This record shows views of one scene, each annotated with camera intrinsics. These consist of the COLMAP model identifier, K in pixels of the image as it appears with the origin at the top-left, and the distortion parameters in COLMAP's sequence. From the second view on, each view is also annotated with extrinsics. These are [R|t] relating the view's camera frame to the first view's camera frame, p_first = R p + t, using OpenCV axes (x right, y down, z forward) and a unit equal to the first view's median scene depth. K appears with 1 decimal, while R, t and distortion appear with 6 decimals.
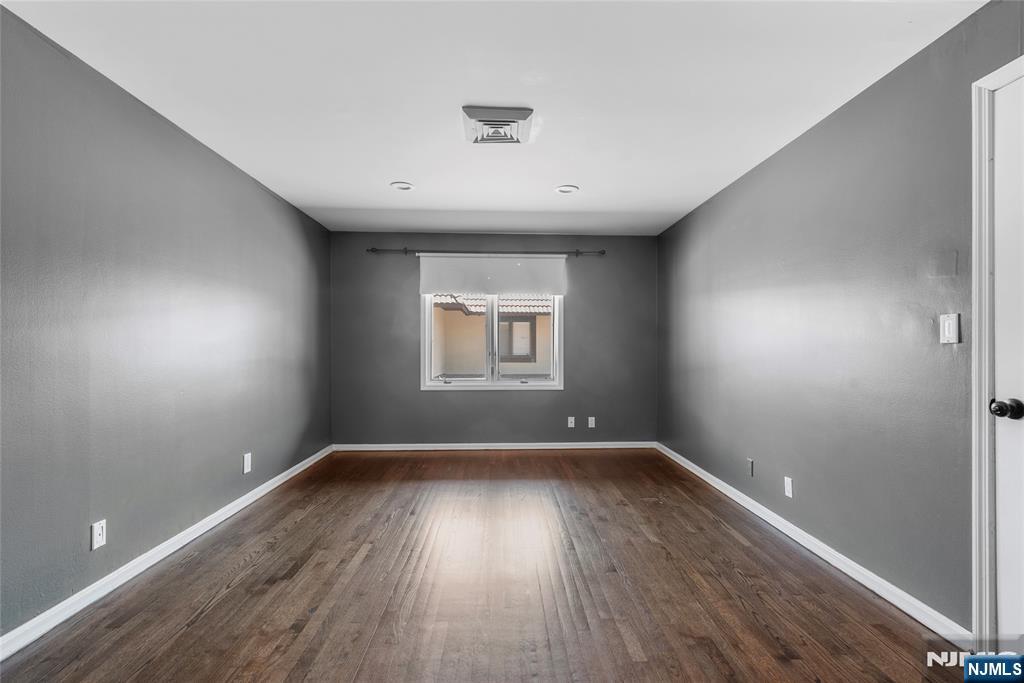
lens RADIAL K [[471.2, 0, 521.4], [0, 471.2, 345.5], [0, 0, 1]] dist [-0.001468, 0.000439]
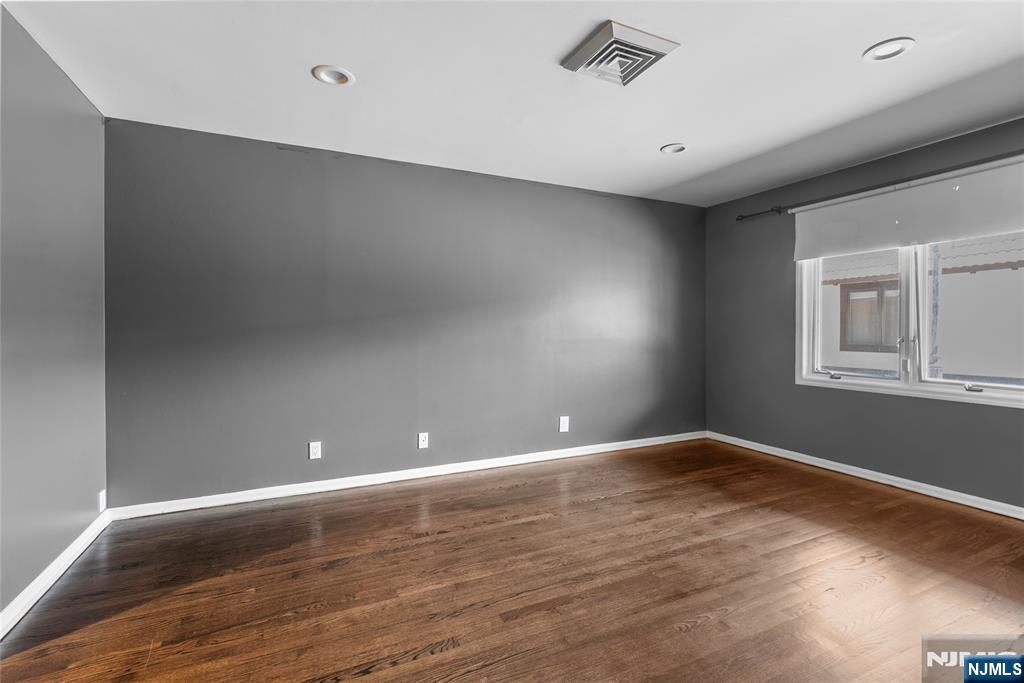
lens RADIAL K [[471.2, 0, 518.8], [0, 471.2, 336.0], [0, 0, 1]] dist [-0.001468, 0.000439]
pose [[0.396113, 0.013754, -0.918099, 0.686389], [0.003484, 0.999858, 0.016483, 0.000189], [0.918195, -0.009728, 0.396008, 0.569930]]
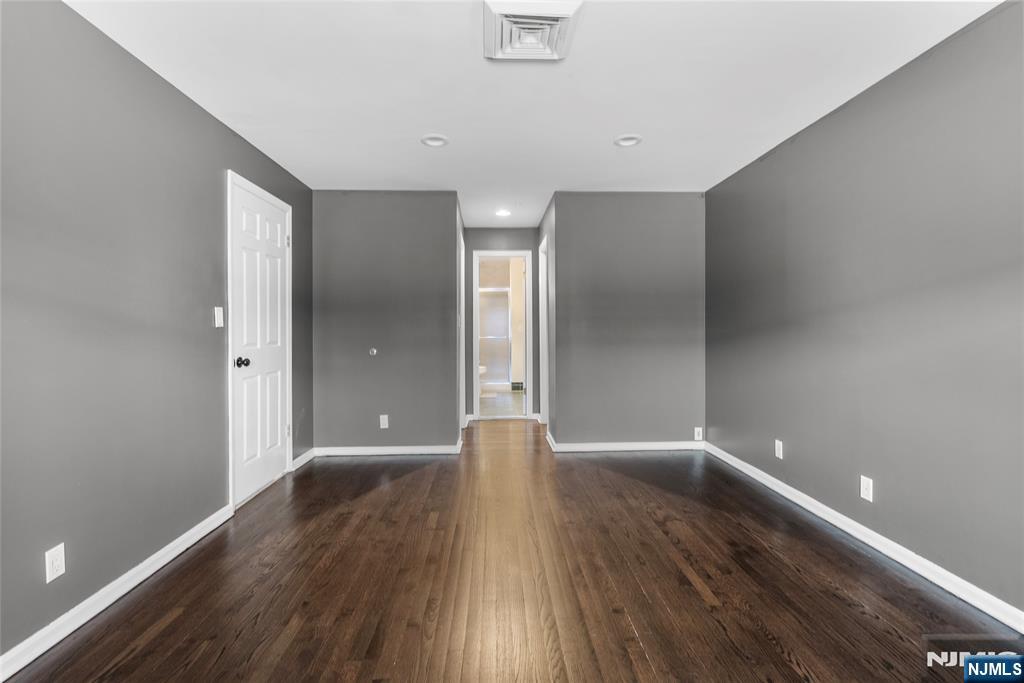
lens RADIAL K [[471.2, 0, 508.1], [0, 471.2, 333.3], [0, 0, 1]] dist [-0.001468, 0.000439]
pose [[-0.999923, 0.002676, 0.012082, -0.024662], [0.002790, 0.999952, 0.009423, 0.004156], [-0.012056, 0.009456, -0.999883, 1.903066]]
